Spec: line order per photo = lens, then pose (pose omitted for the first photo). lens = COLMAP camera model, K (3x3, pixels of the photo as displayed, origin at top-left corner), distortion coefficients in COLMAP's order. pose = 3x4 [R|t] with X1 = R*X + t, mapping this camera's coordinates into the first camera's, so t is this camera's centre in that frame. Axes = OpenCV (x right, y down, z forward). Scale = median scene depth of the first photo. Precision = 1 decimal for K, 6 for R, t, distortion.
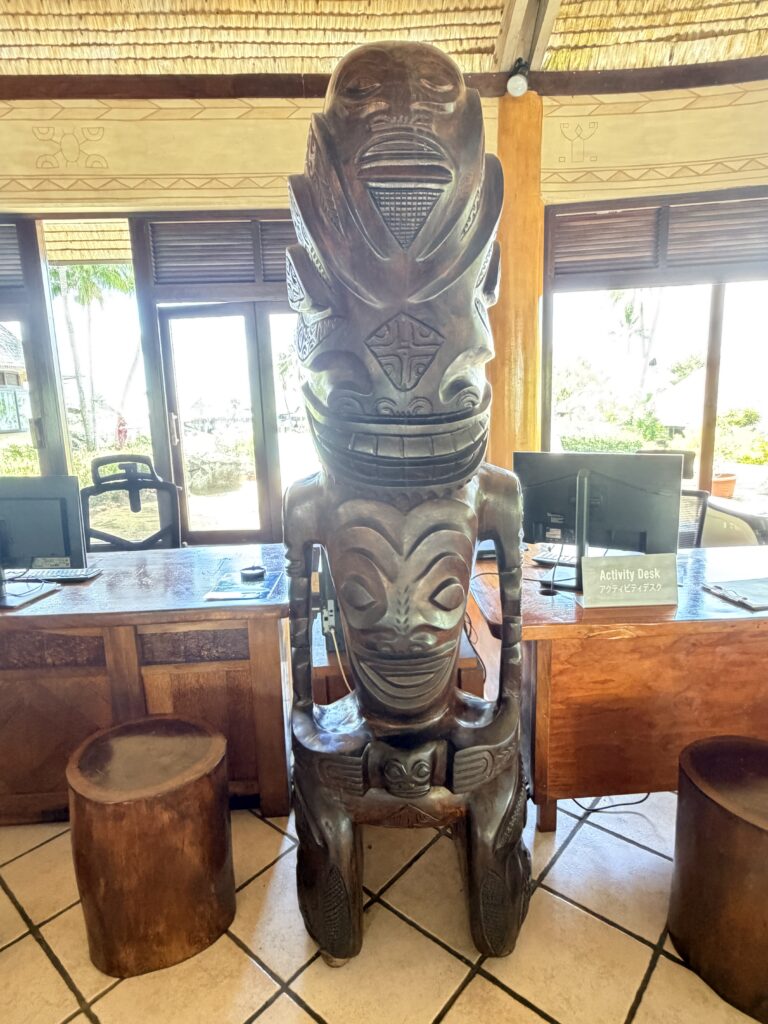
lens RADIAL K [[592.8, 0, 377.2], [0, 592.8, 509.4], [0, 0, 1]] dist [-0.025469, -0.000510]
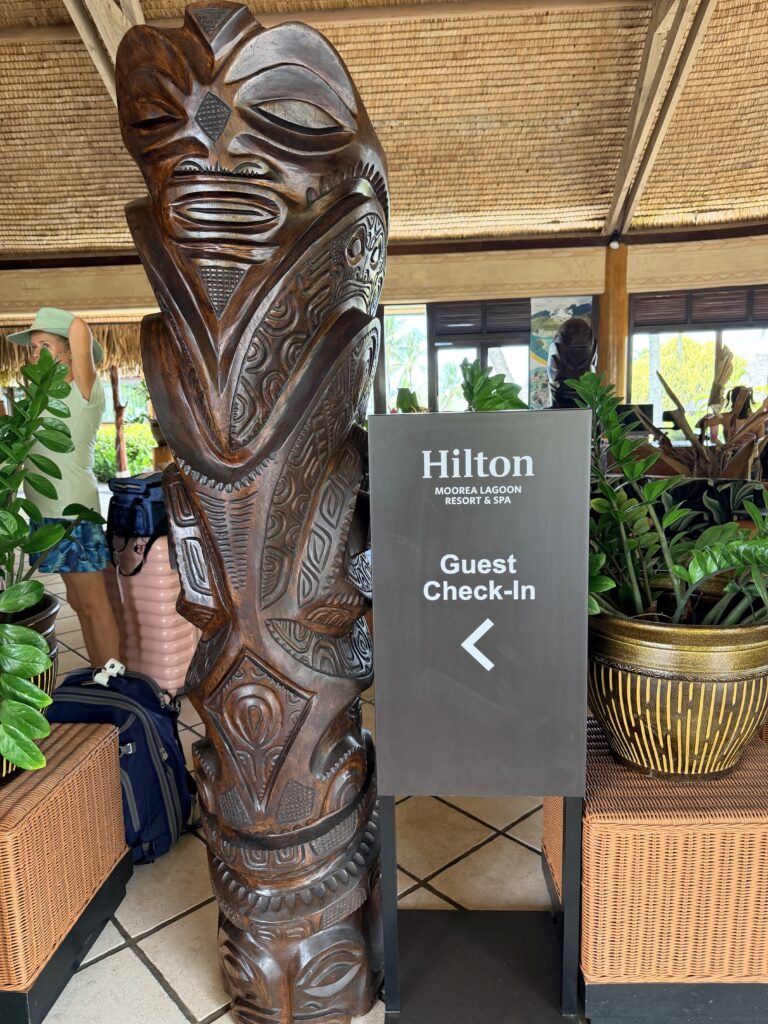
lens RADIAL K [[730.3, 0, 389.0], [0, 730.3, 514.9], [0, 0, 1]] dist [0.011447, 0.001714]
pose [[0.992221, 0.023456, -0.122261, -0.218909], [-0.026643, 0.999345, -0.024495, 0.342386], [0.121606, 0.027562, 0.992196, -1.662265]]
